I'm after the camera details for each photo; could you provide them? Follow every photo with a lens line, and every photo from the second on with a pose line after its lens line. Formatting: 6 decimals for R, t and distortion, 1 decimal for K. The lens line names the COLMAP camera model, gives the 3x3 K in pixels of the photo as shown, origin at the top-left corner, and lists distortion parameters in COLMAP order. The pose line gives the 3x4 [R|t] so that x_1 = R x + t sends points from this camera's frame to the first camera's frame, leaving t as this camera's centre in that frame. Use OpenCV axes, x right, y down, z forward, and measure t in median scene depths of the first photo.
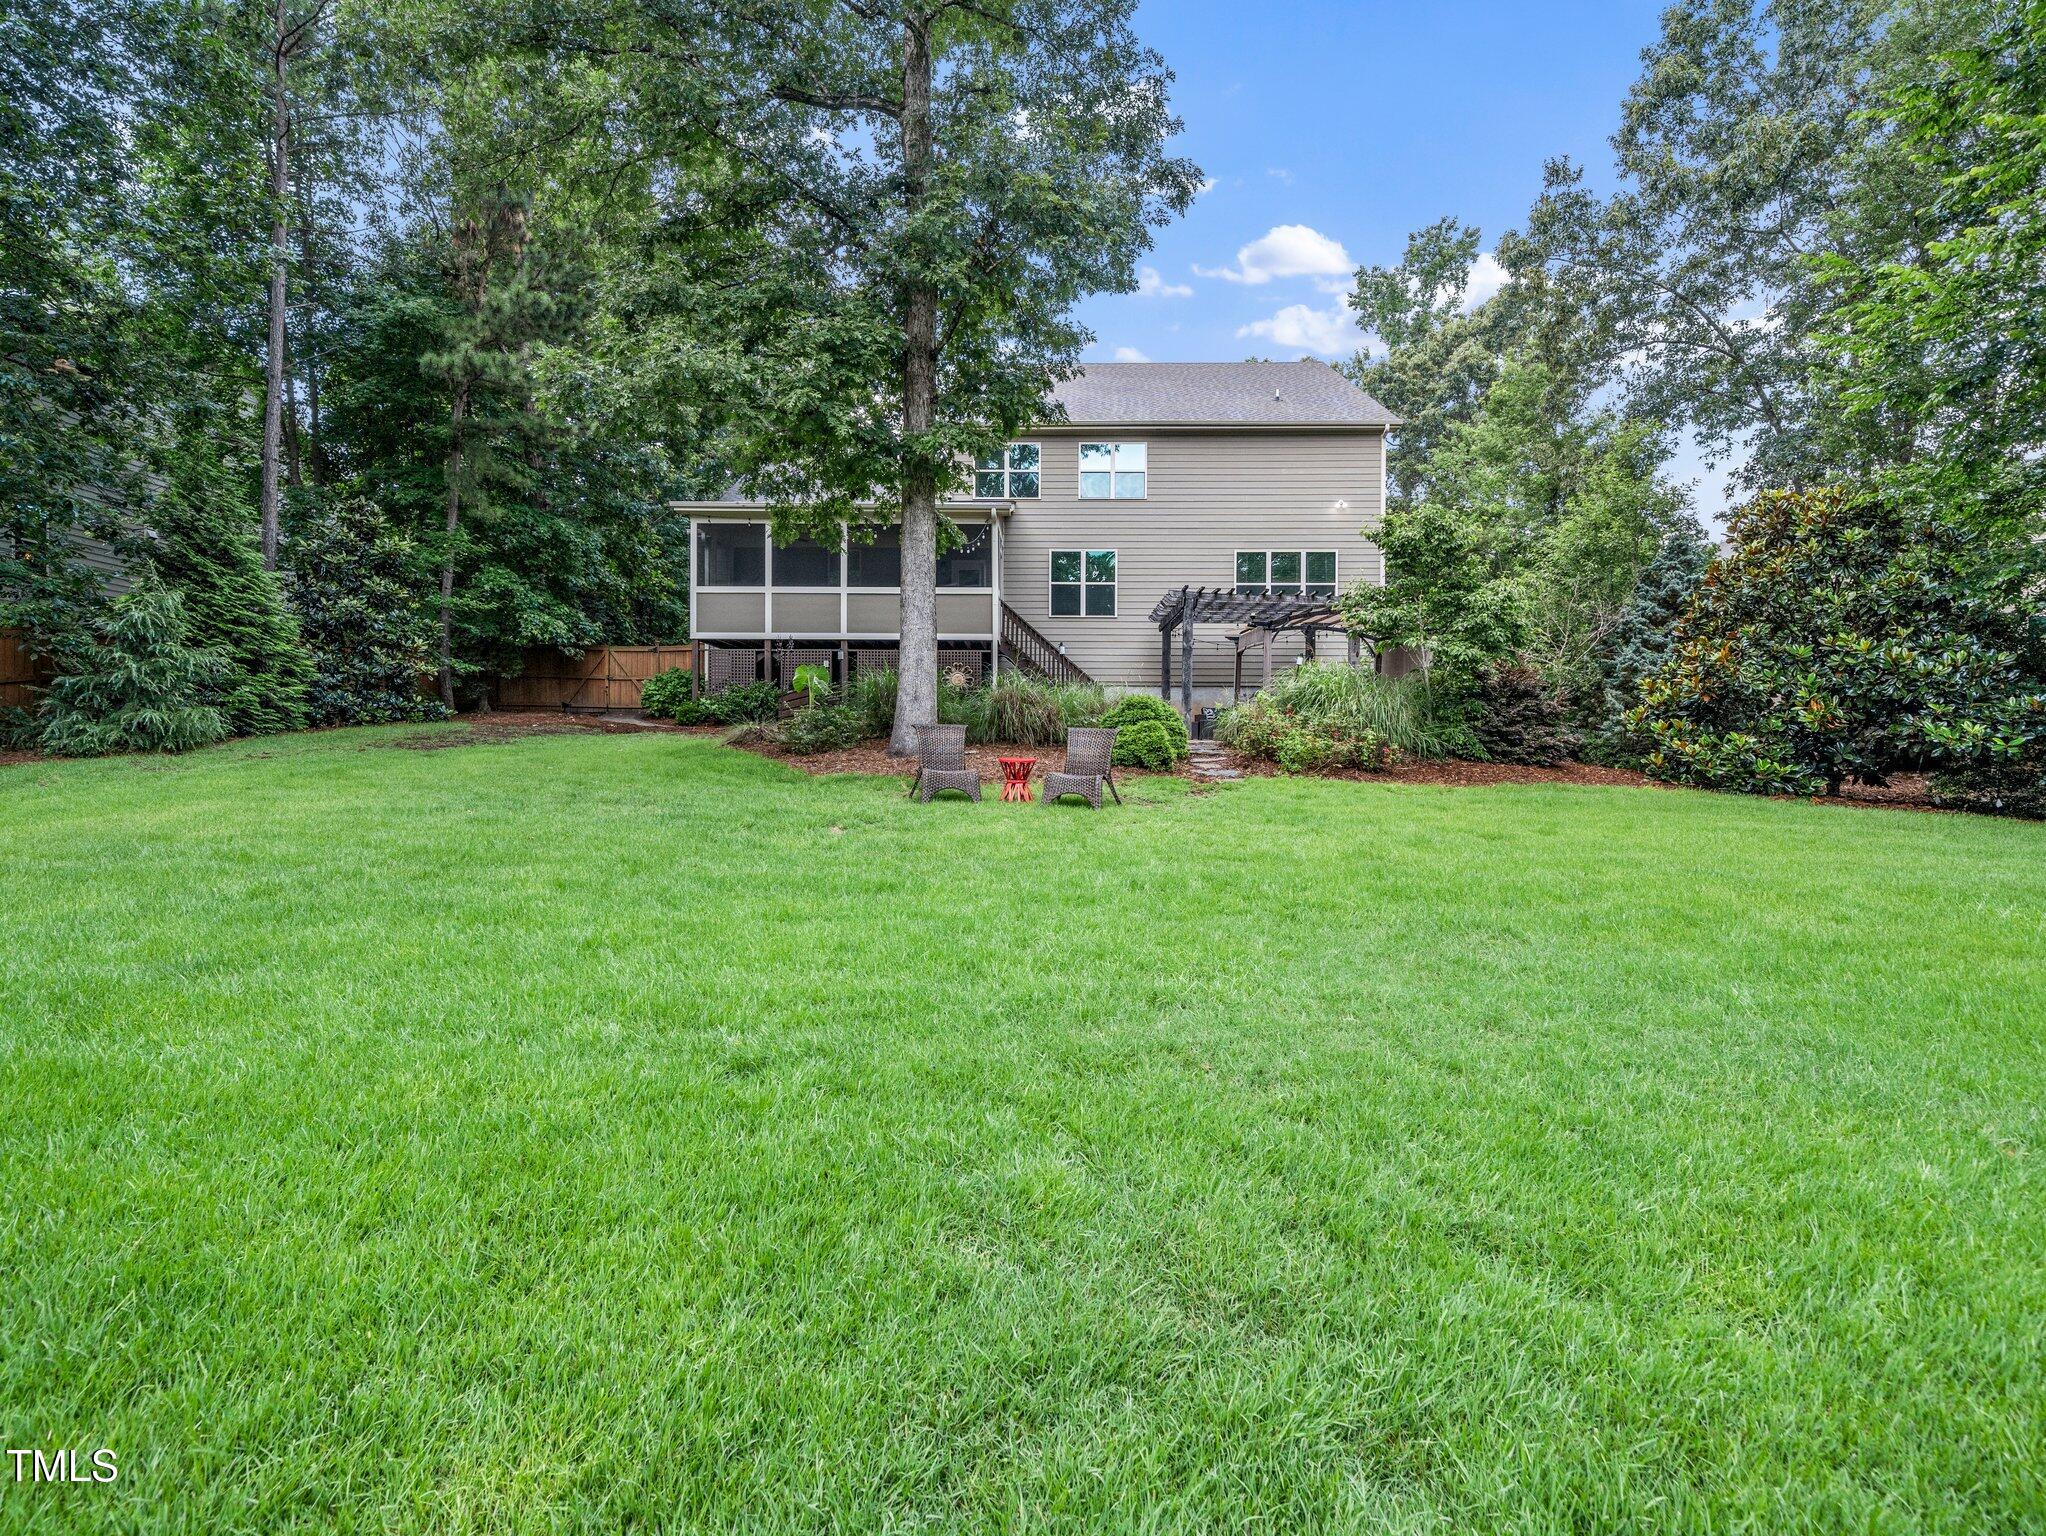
lens RADIAL K [[1063.3, 0, 1014.2], [0, 1063.3, 763.6], [0, 0, 1]] dist [-0.001525, -0.000106]
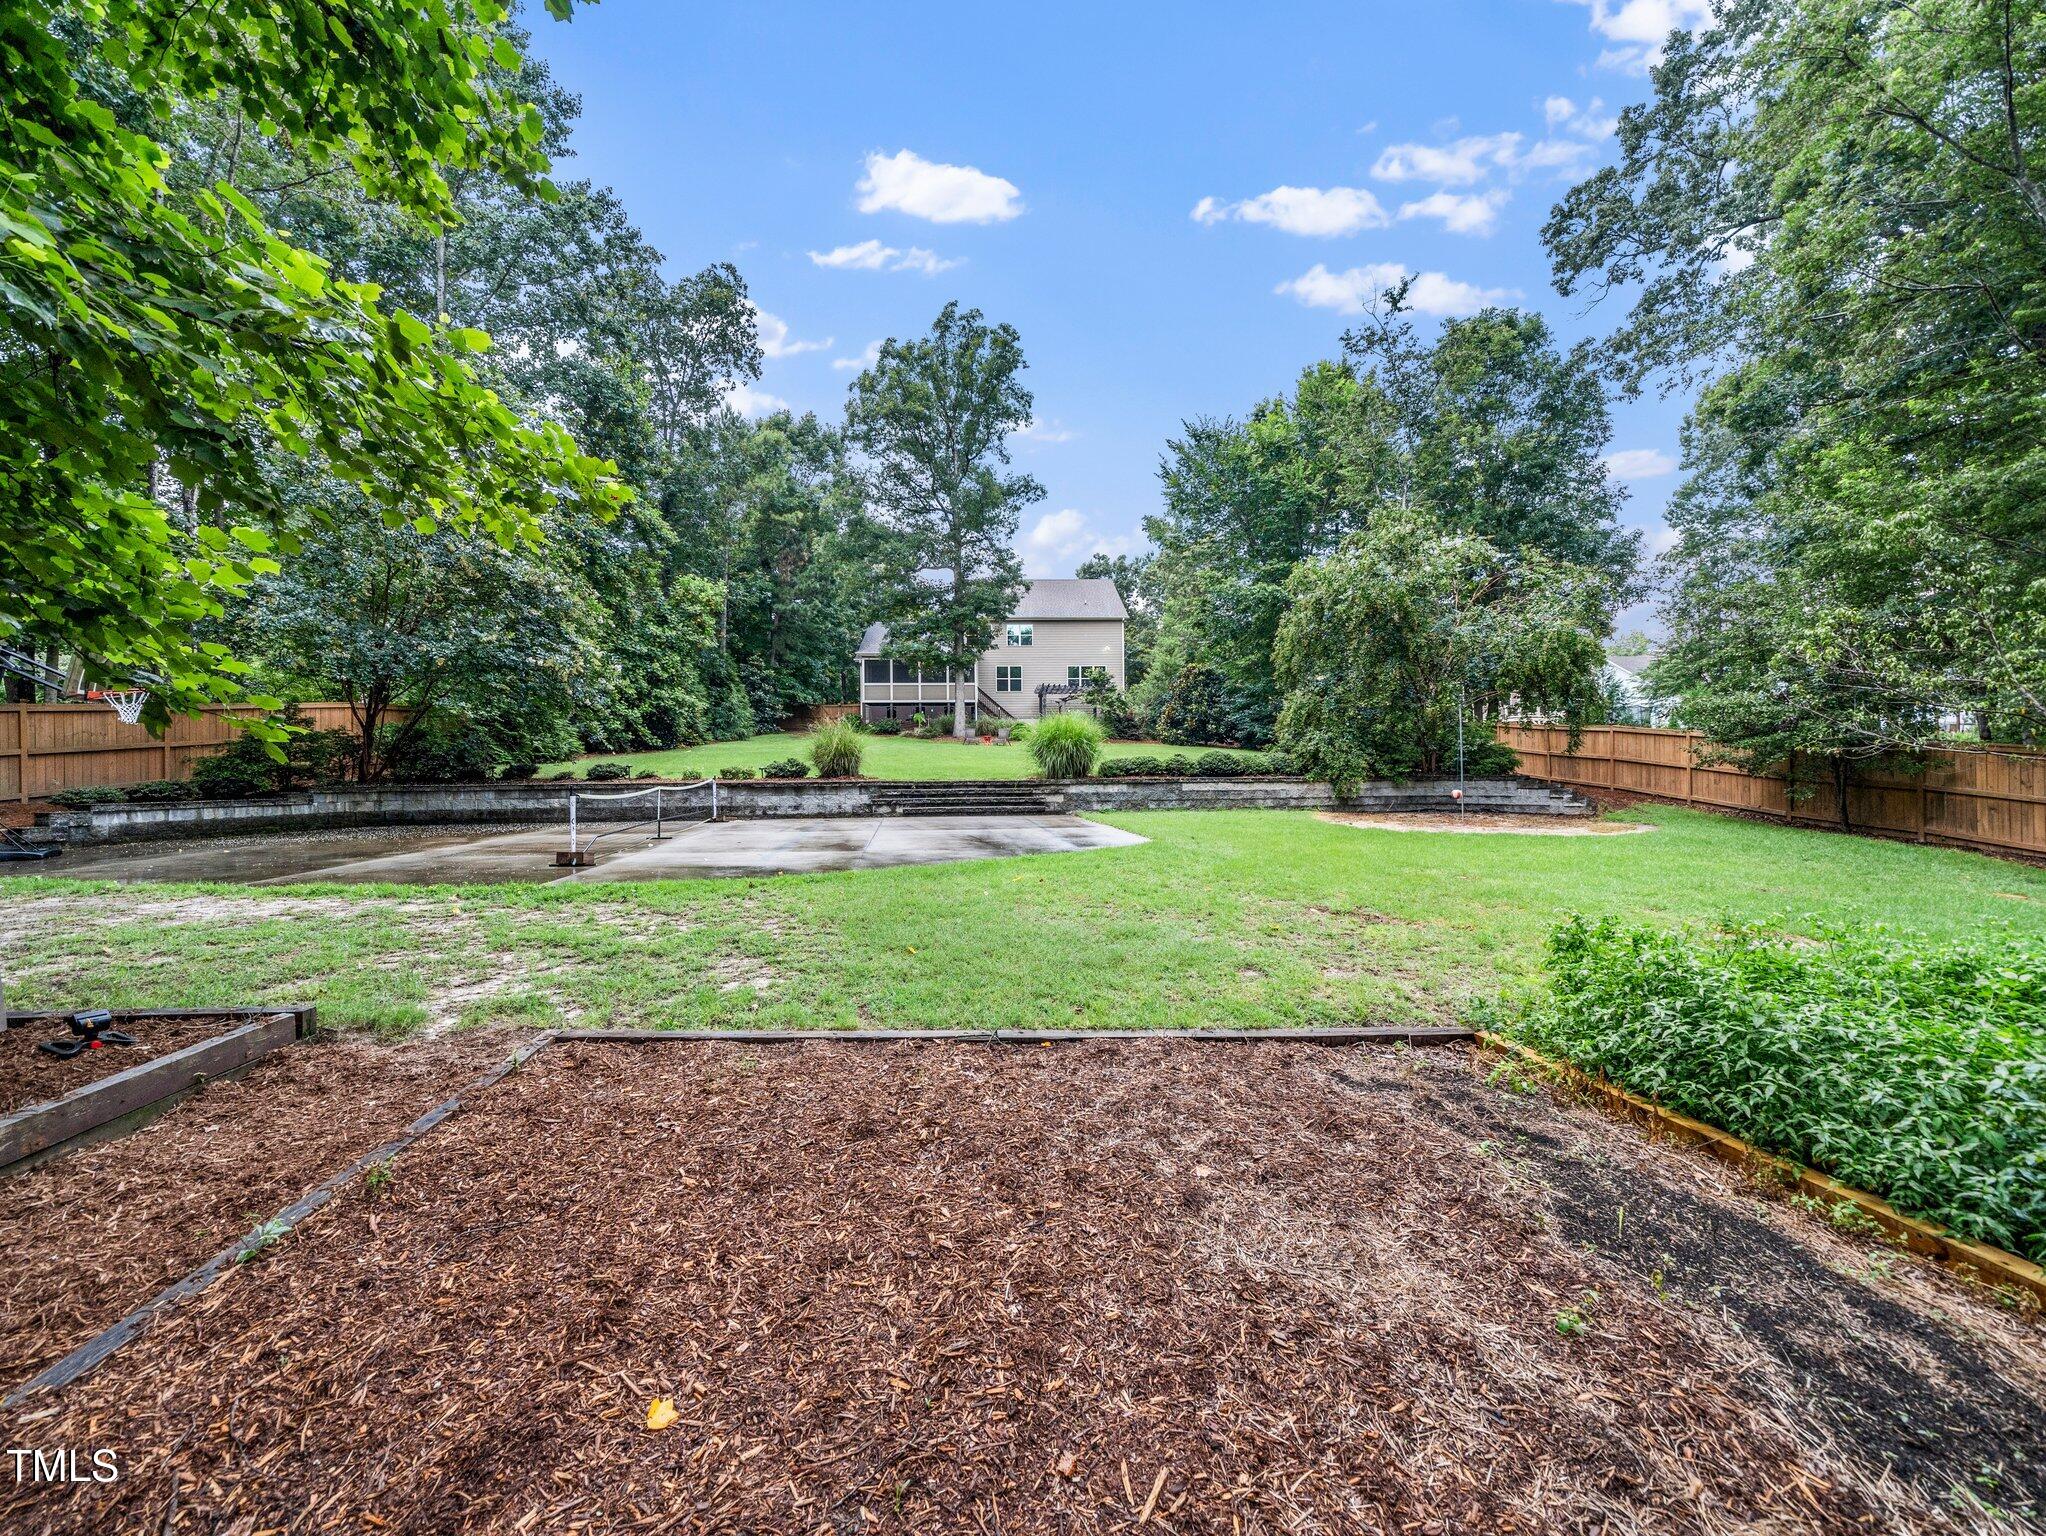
lens RADIAL K [[800.0, 0, 1023.9], [0, 800.0, 764.6], [0, 0, 1]] dist [-0.005497, -0.000532]
pose [[0.998200, -0.015025, 0.058054, -0.016838], [0.015718, 0.999810, -0.011498, 0.065856], [-0.057870, 0.012390, 0.998247, -0.995912]]
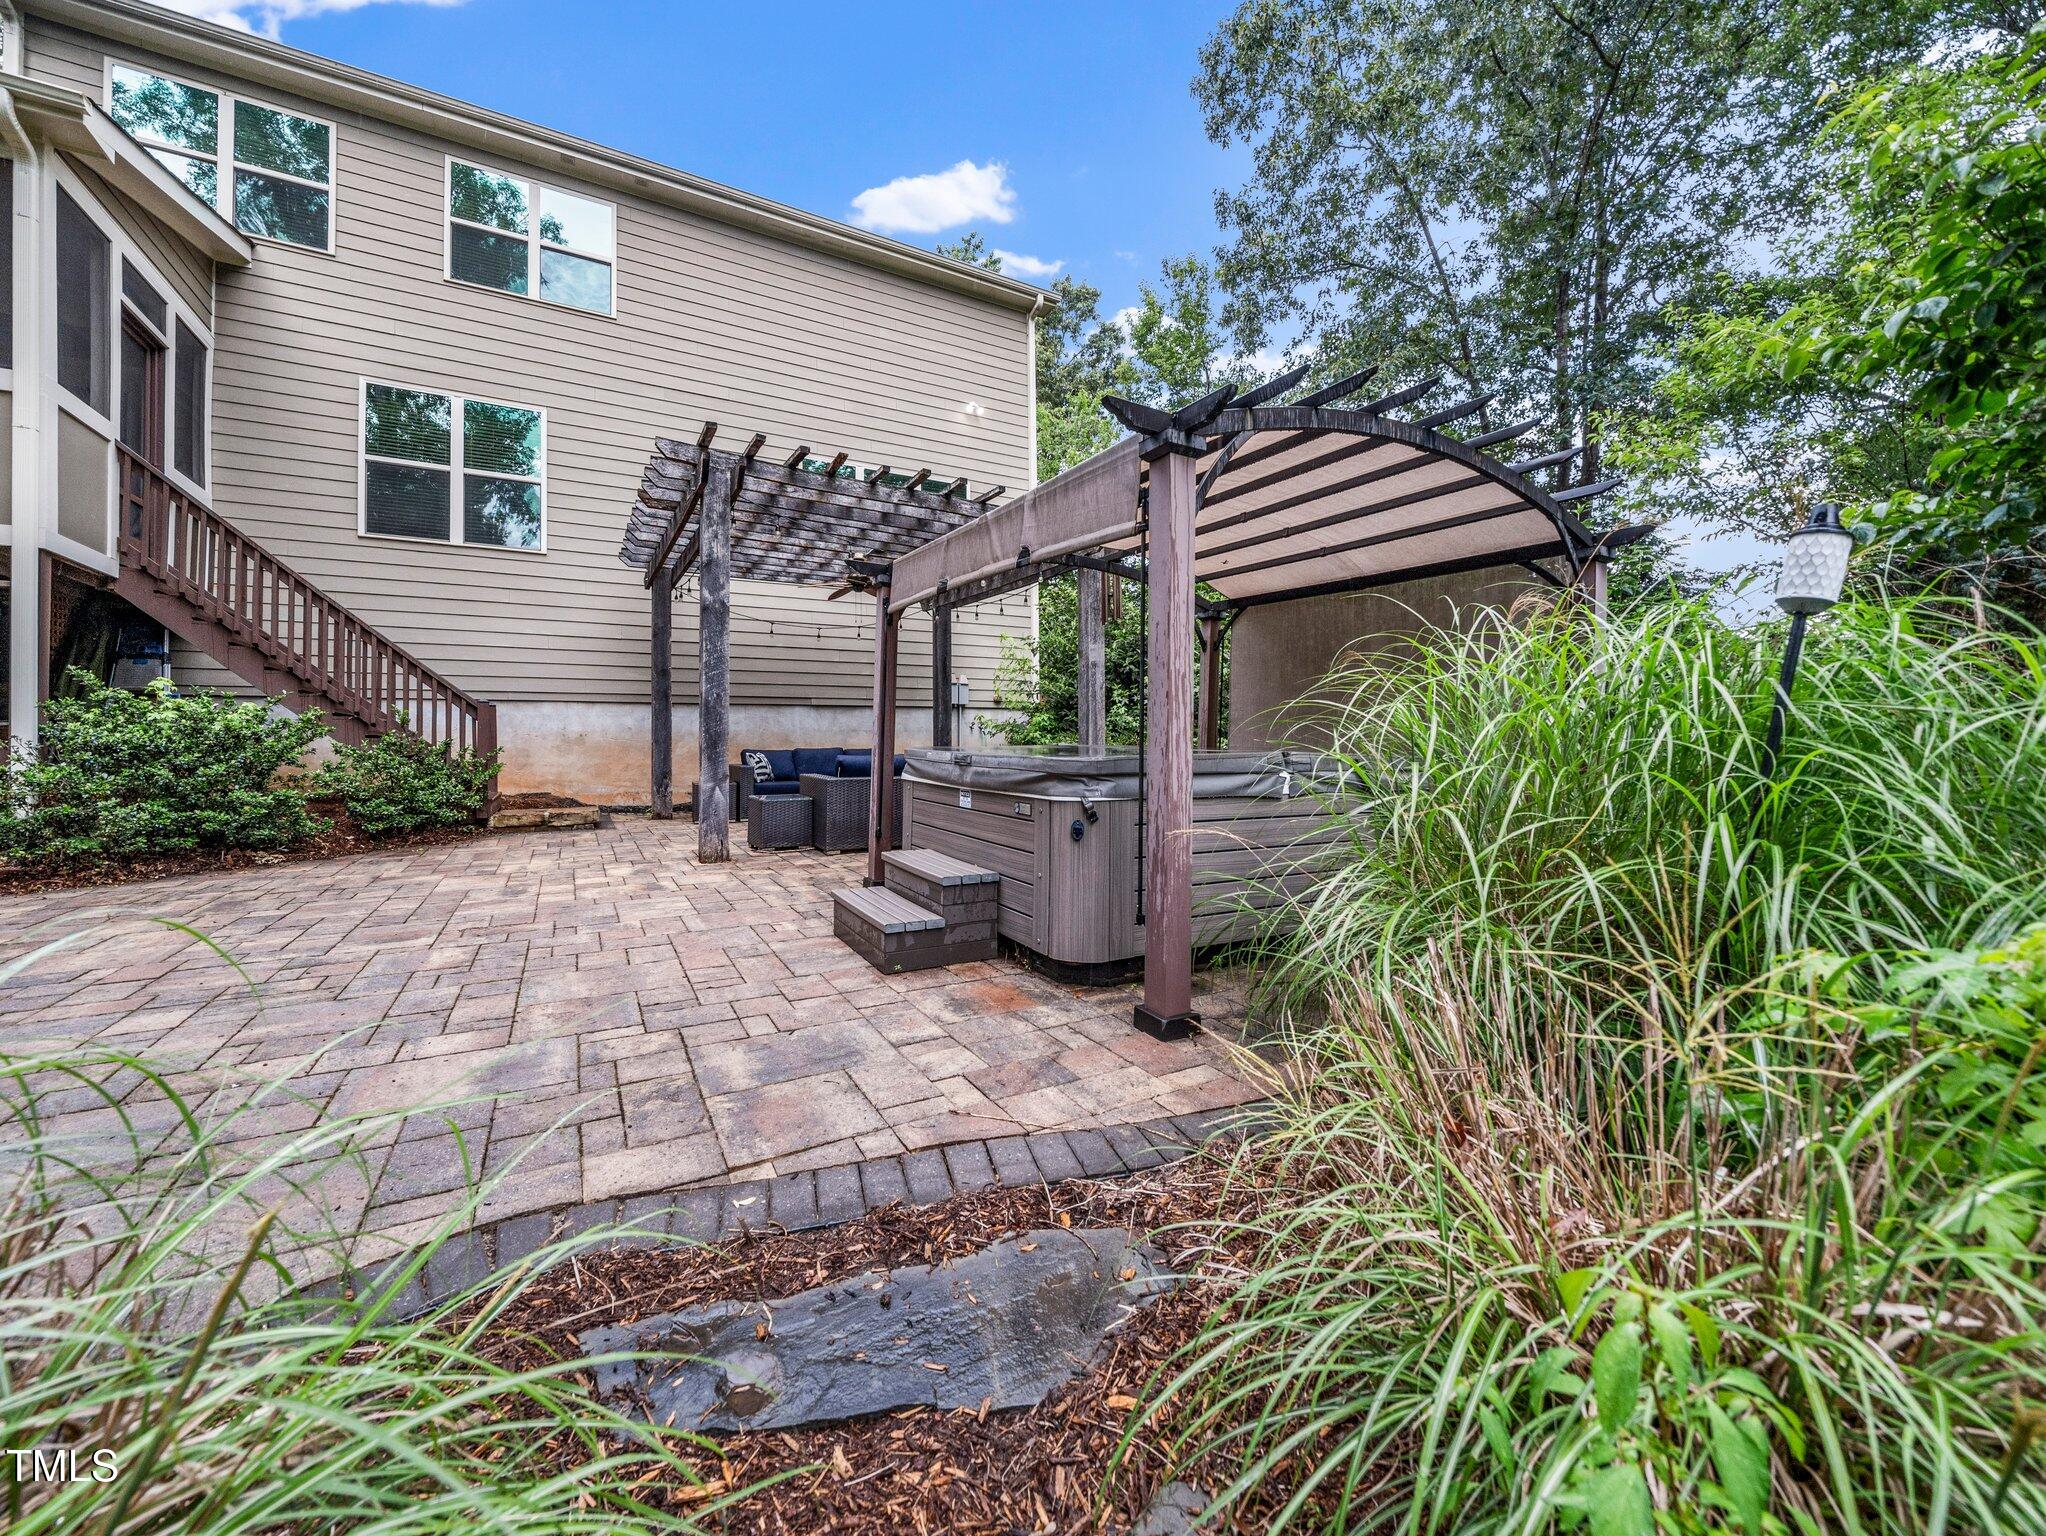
lens RADIAL K [[800.0, 0, 1023.1], [0, 800.0, 734.4], [0, 0, 1]] dist [-0.005497, -0.000532]
pose [[0.854956, -0.004164, 0.518684, 0.098429], [0.011645, 0.999870, -0.011167, -0.055493], [-0.518570, 0.015587, 0.854893, 0.627632]]
